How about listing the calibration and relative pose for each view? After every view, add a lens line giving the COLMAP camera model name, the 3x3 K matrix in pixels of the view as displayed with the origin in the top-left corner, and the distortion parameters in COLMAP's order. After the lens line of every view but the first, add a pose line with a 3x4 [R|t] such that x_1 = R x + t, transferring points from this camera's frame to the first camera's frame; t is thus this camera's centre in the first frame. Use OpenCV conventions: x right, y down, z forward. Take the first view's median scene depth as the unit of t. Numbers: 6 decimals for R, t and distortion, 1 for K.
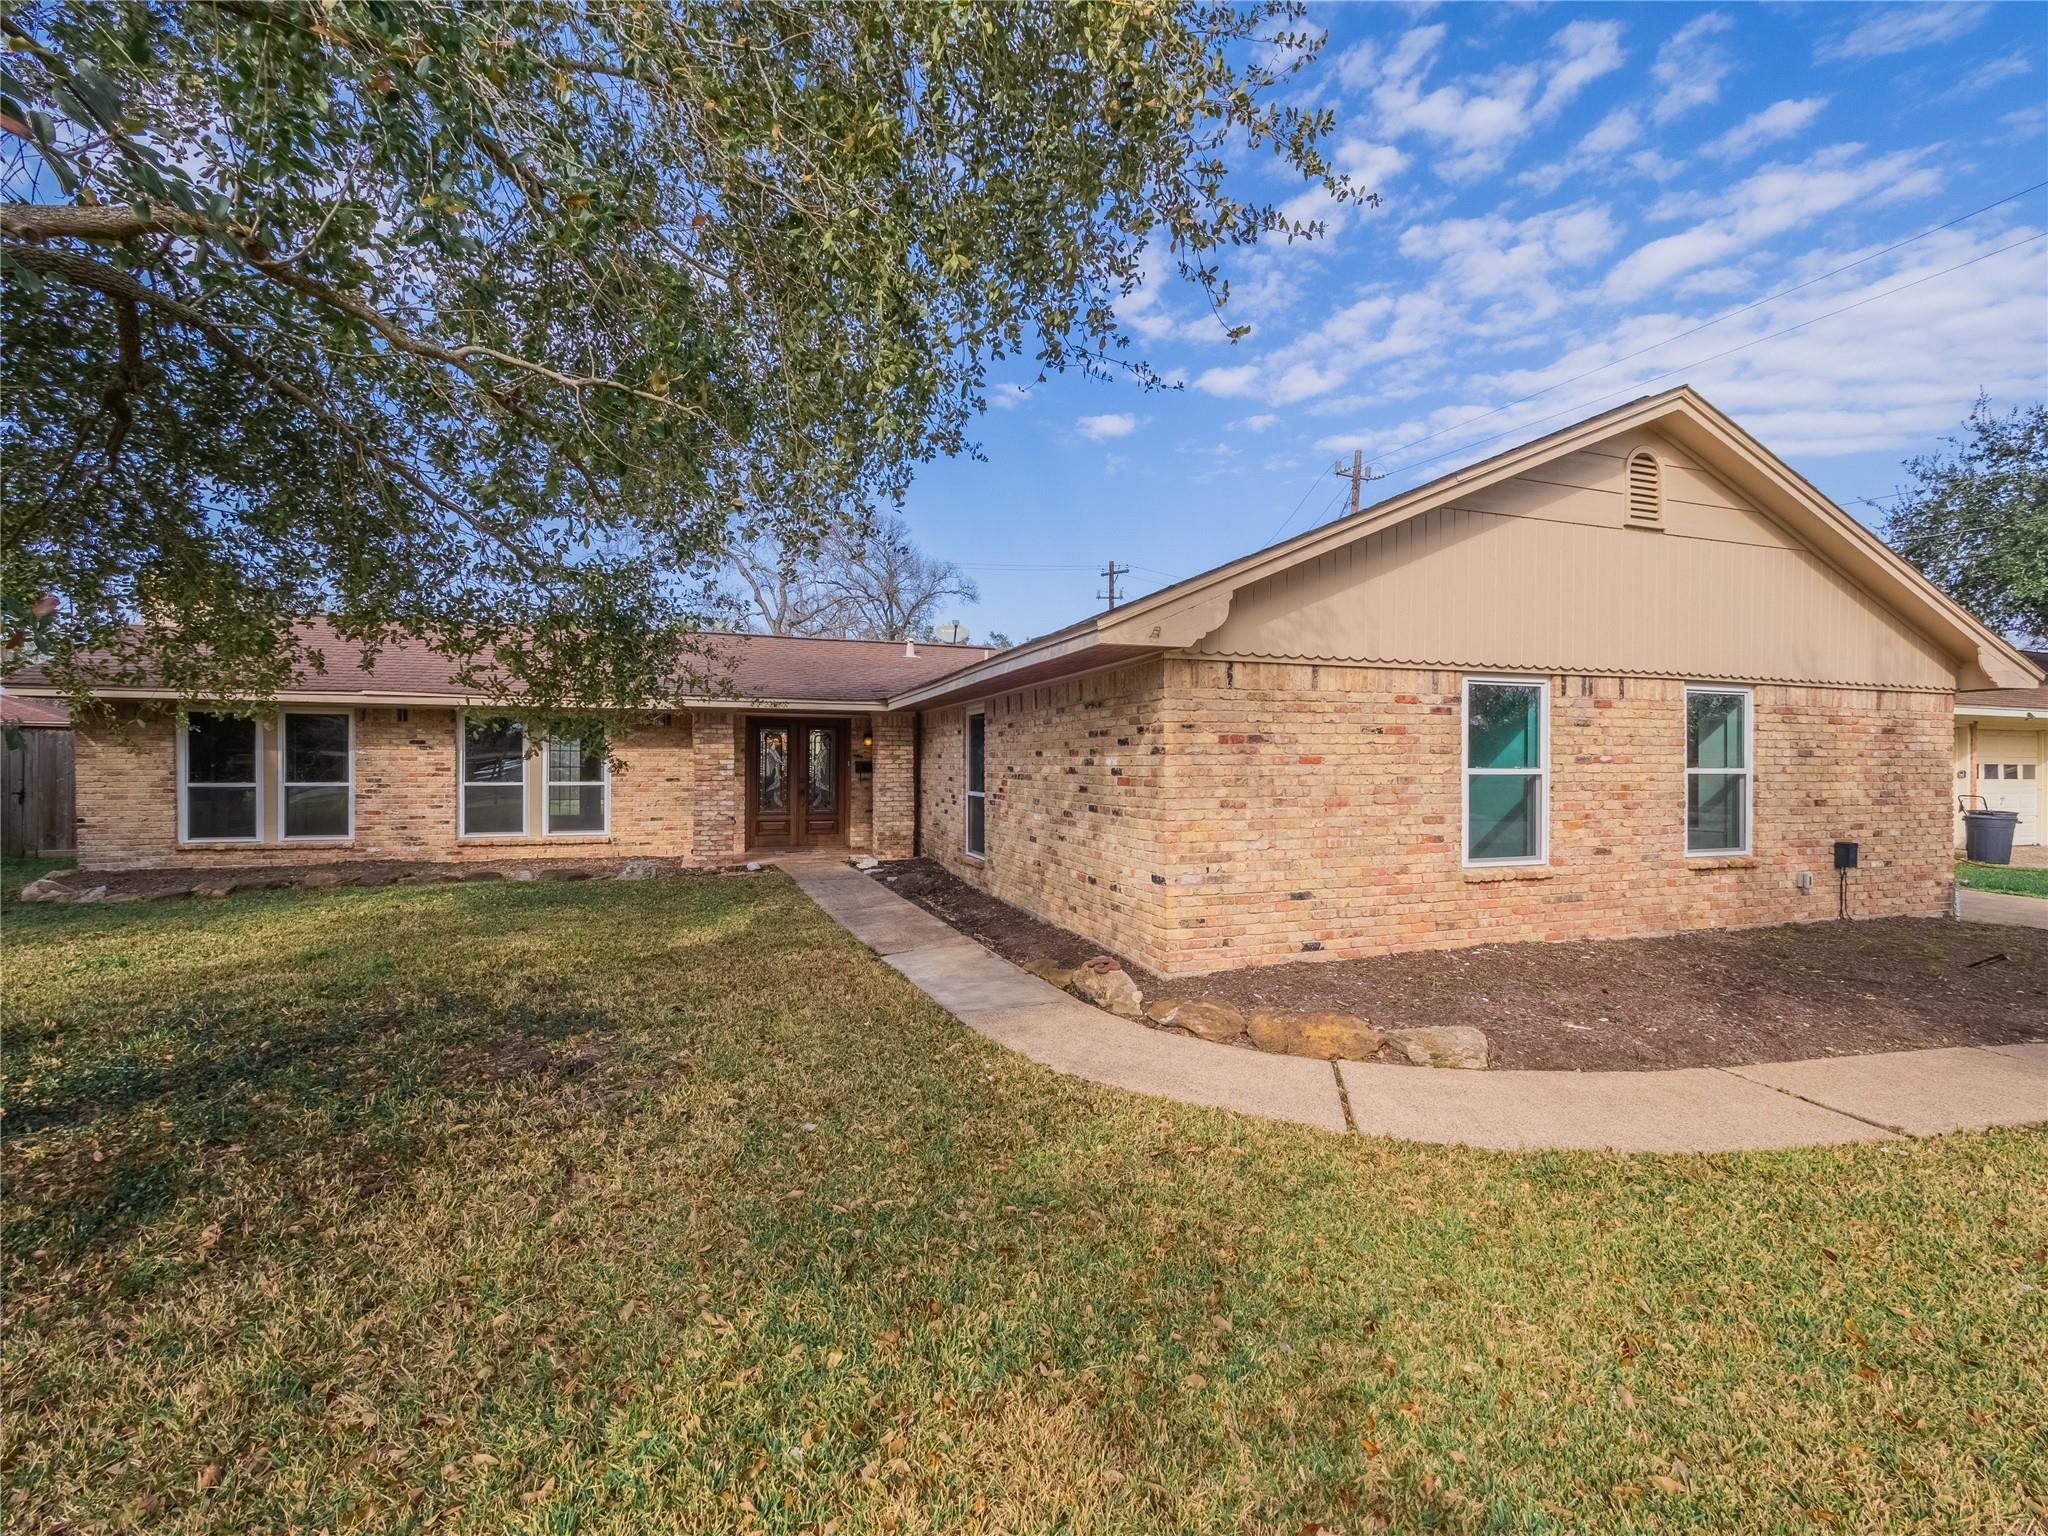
lens RADIAL K [[868.4, 0, 1030.5], [0, 868.4, 748.9], [0, 0, 1]] dist [-0.003289, -0.000456]
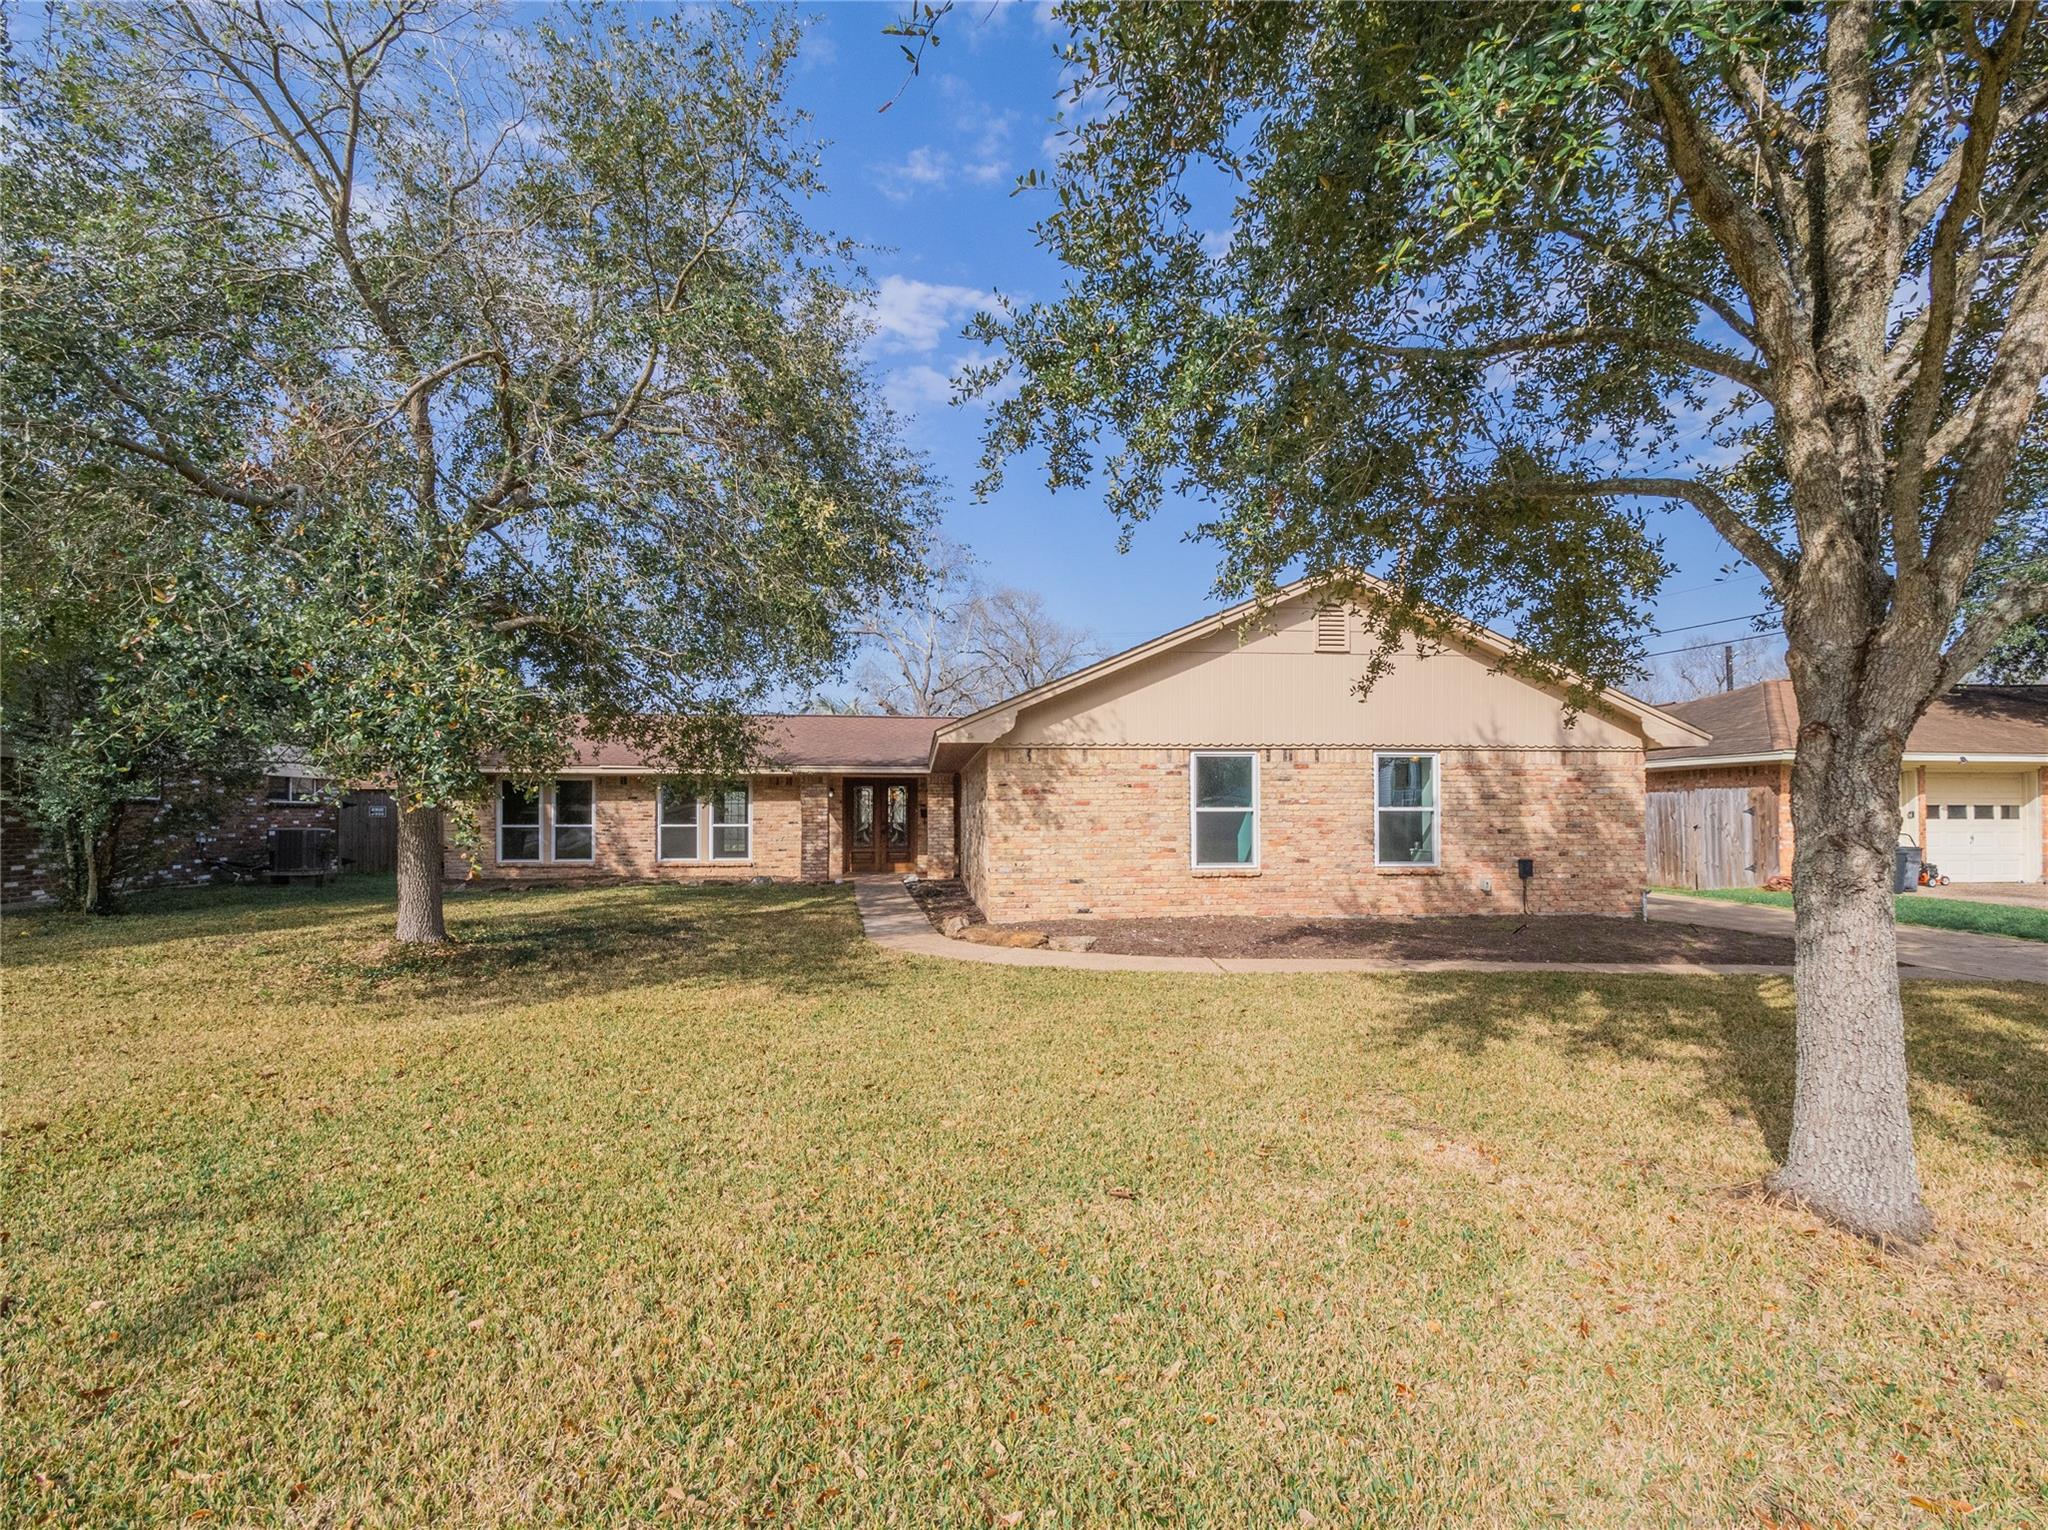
lens RADIAL K [[824.1, 0, 1024.9], [0, 824.1, 785.9], [0, 0, 1]] dist [0.000557, -0.000094]
pose [[0.982886, -0.011975, -0.183823, 0.401958], [0.008833, 0.999801, -0.017903, 0.005445], [0.184001, 0.015973, 0.982796, -0.501068]]
